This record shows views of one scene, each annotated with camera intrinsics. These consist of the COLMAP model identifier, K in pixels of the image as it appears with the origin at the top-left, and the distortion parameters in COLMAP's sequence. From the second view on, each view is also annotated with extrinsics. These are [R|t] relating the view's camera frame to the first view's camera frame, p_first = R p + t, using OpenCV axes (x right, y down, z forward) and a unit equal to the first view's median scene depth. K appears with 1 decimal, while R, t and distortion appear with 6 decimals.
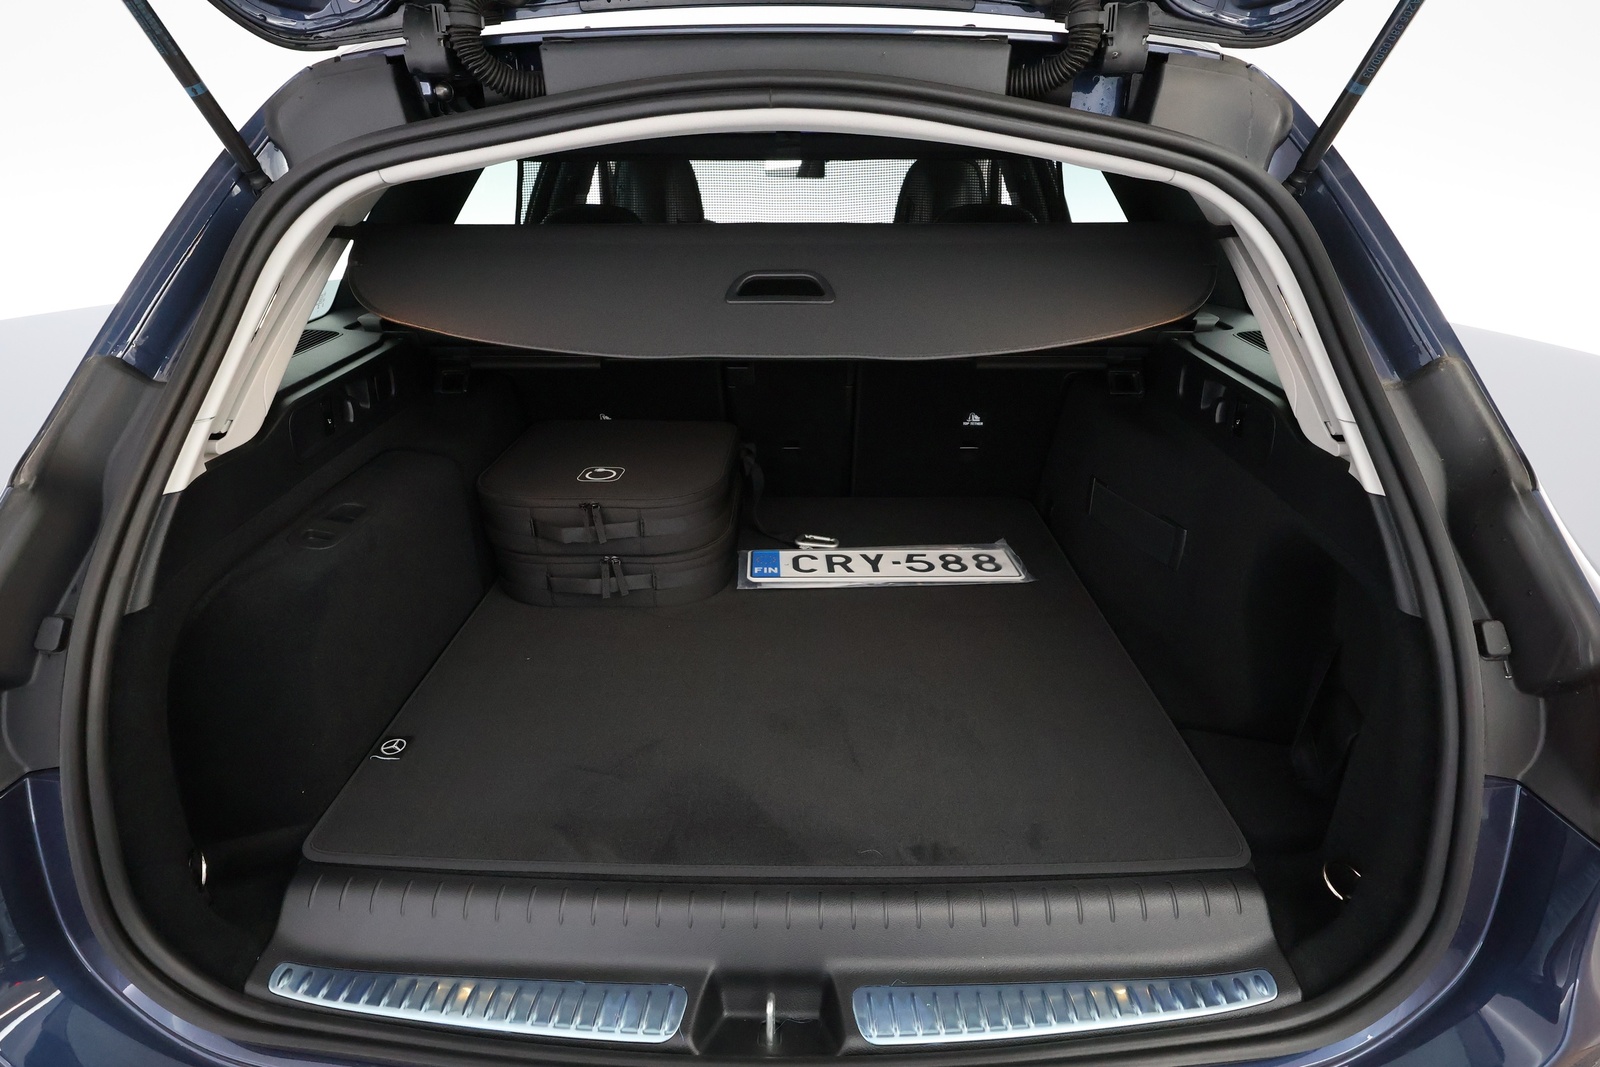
lens RADIAL K [[854.5, 0, 793.9], [0, 854.5, 536.3], [0, 0, 1]] dist [0.003910, -0.001440]
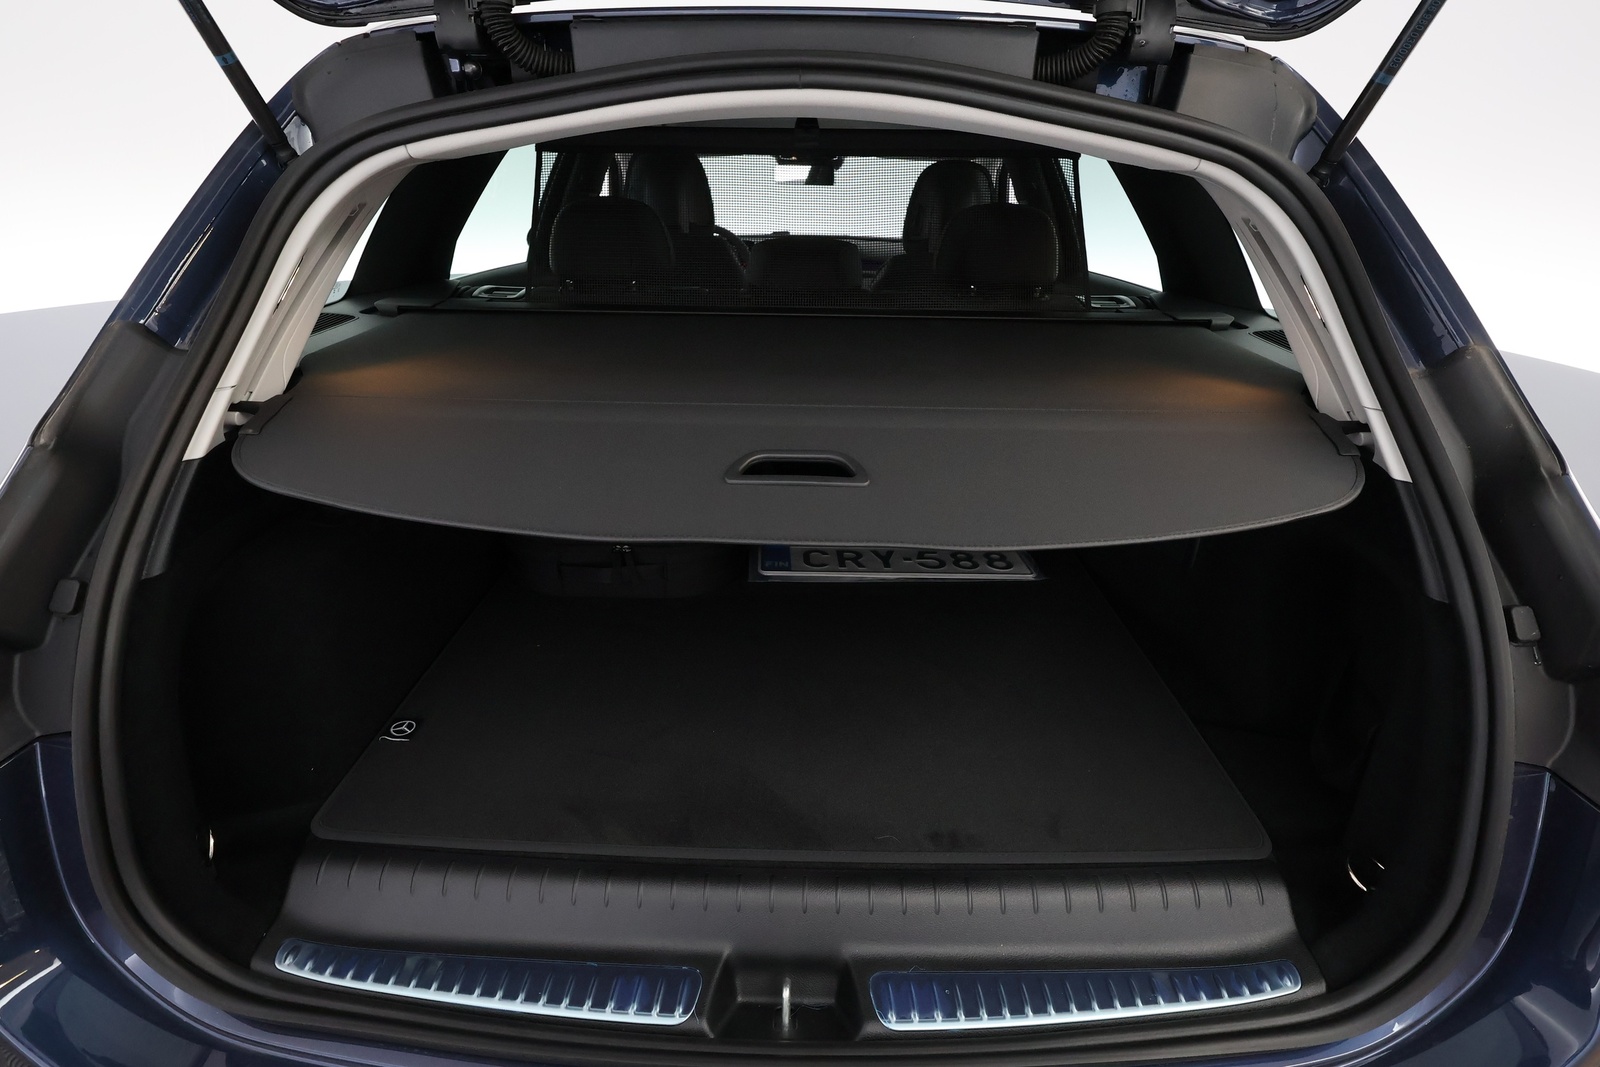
lens RADIAL K [[854.5, 0, 795.0], [0, 854.5, 532.9], [0, 0, 1]] dist [0.003910, -0.001440]
pose [[0.999861, 0.016220, 0.003795, -0.027586], [-0.016143, 0.999678, -0.019554, 0.039506], [-0.004110, 0.019490, 0.999802, 0.007060]]
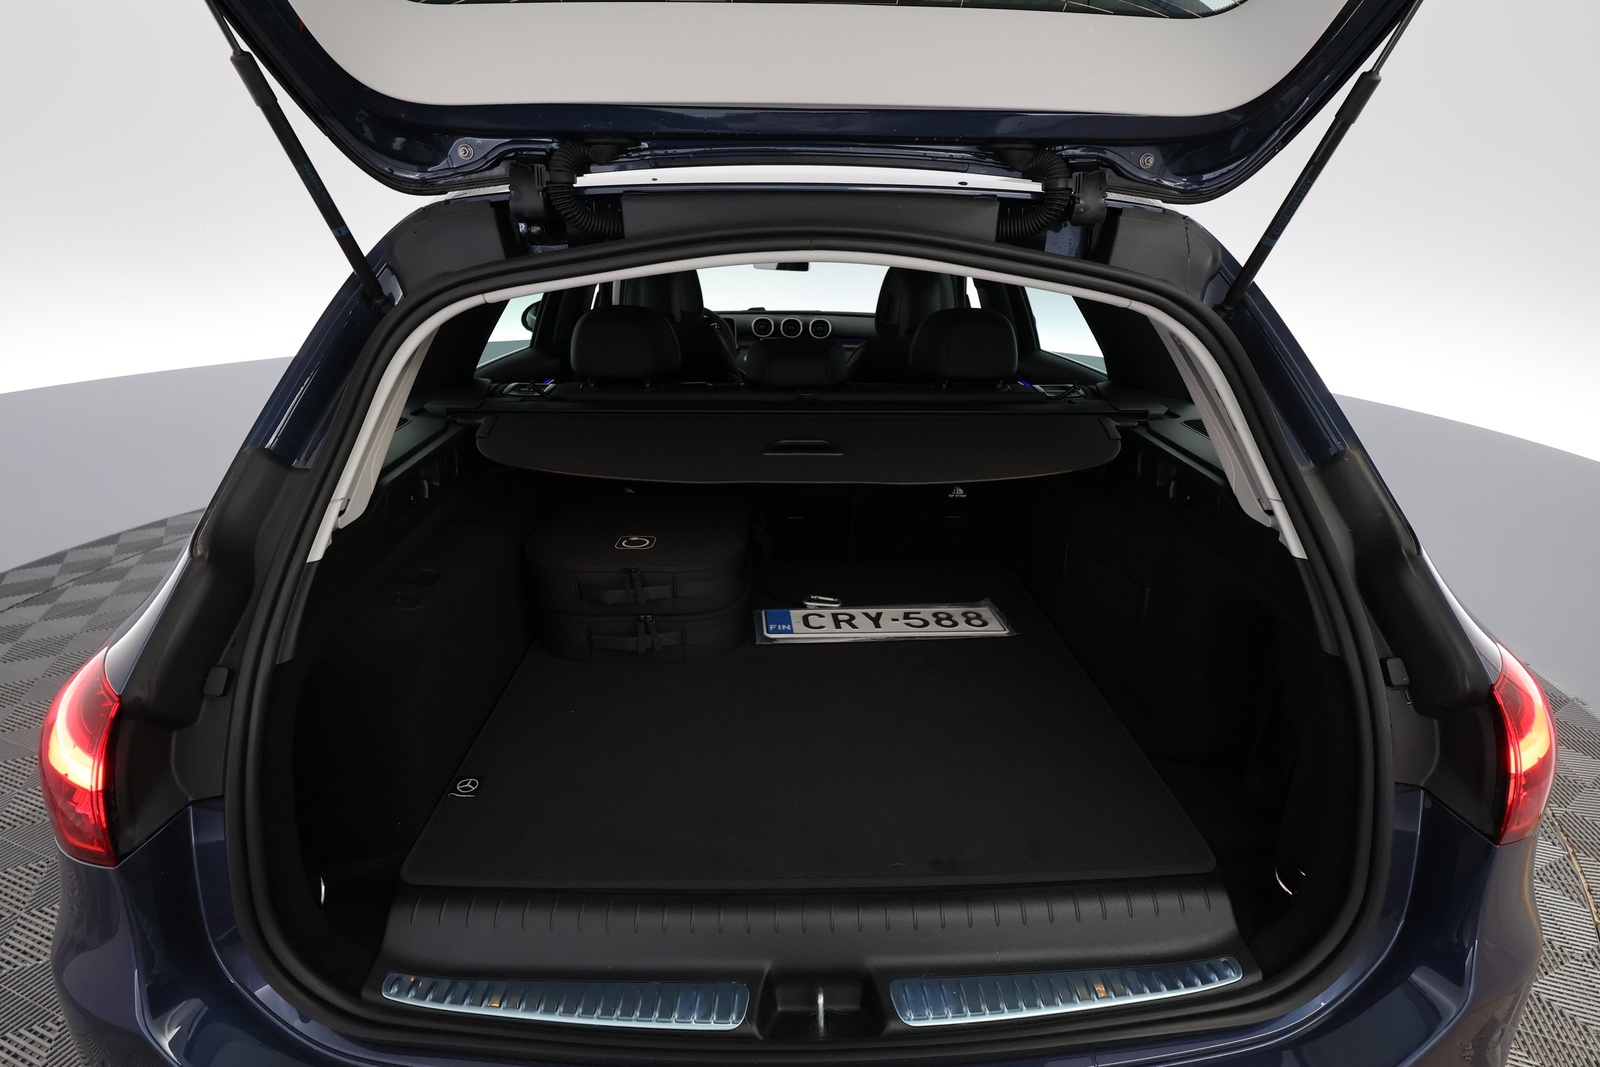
lens RADIAL K [[835.1, 0, 799.4], [0, 835.1, 533.1], [0, 0, 1]] dist [-0.004053, 0.004948]
pose [[0.998980, -0.003430, 0.045035, -0.097529], [0.006946, 0.996917, -0.078159, 0.004342], [-0.044628, 0.078392, 0.995923, -0.170065]]
